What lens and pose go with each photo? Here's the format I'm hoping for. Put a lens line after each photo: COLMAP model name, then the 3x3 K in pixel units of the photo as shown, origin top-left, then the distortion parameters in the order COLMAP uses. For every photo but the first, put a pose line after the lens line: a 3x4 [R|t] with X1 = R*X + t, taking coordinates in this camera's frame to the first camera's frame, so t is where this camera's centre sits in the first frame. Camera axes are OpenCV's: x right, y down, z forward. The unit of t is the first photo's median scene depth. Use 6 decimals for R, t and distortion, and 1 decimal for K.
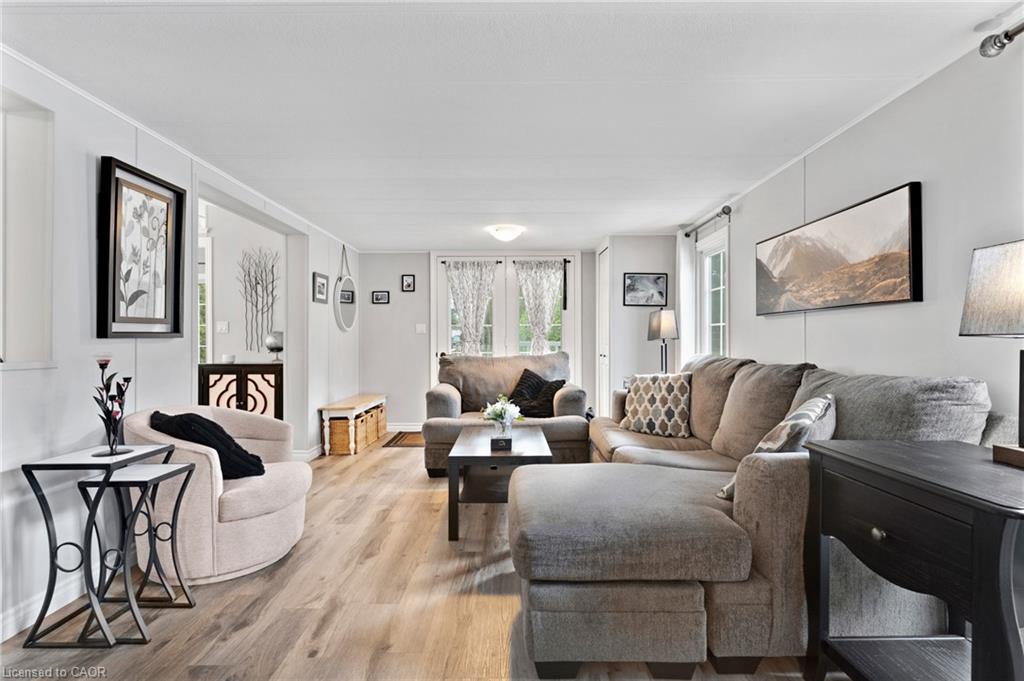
lens RADIAL K [[485.7, 0, 514.2], [0, 485.7, 338.6], [0, 0, 1]] dist [-0.000145, 0.000055]
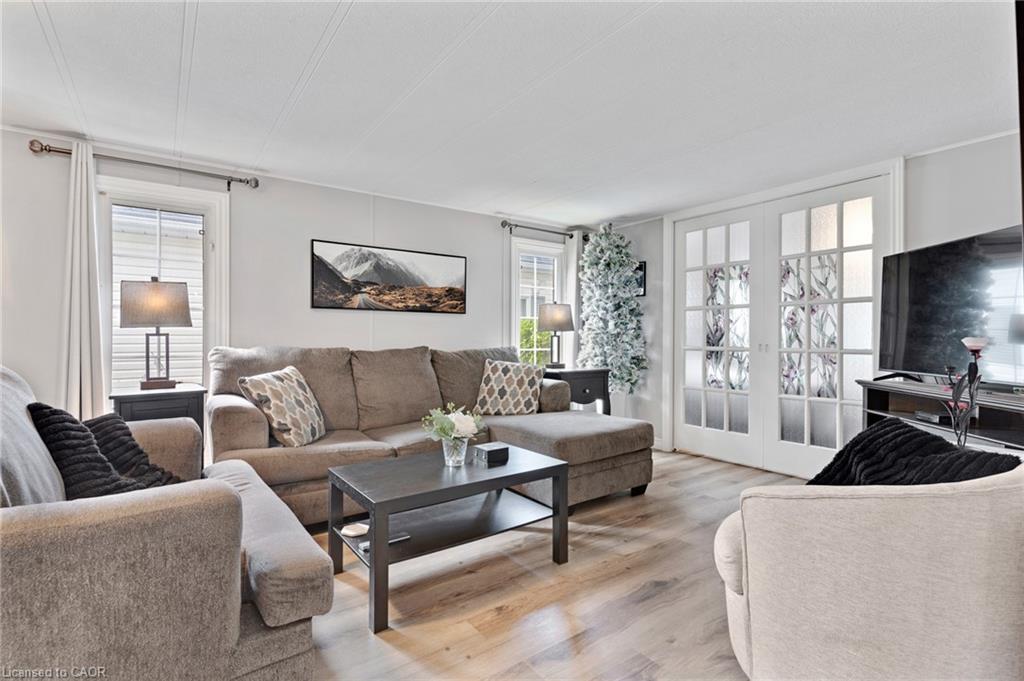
lens RADIAL K [[485.7, 0, 514.2], [0, 485.7, 338.6], [0, 0, 1]] dist [-0.000145, 0.000055]
pose [[-0.586782, 0.001106, 0.809745, -0.444503], [-0.003426, 0.999987, -0.003848, 0.016675], [-0.809738, -0.005032, -0.586770, 0.911152]]
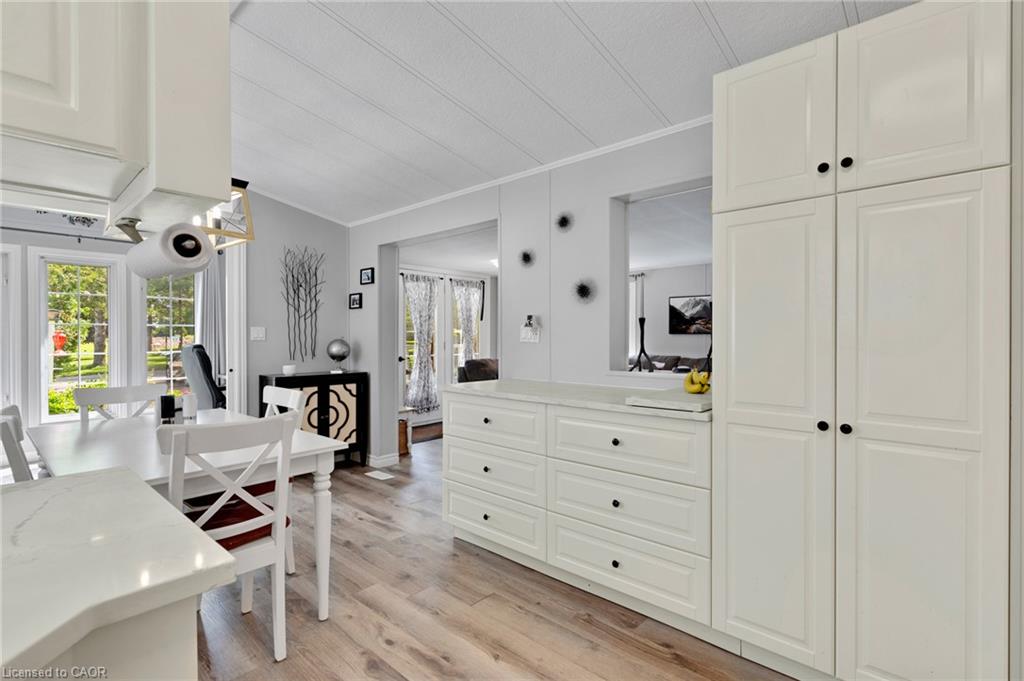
lens RADIAL K [[485.7, 0, 514.2], [0, 485.7, 338.6], [0, 0, 1]] dist [-0.000145, 0.000055]
pose [[0.668197, -0.000212, 0.743984, -1.011853], [-0.005978, 0.999966, 0.005654, -0.024708], [-0.743960, -0.008225, 0.668173, 0.103645]]
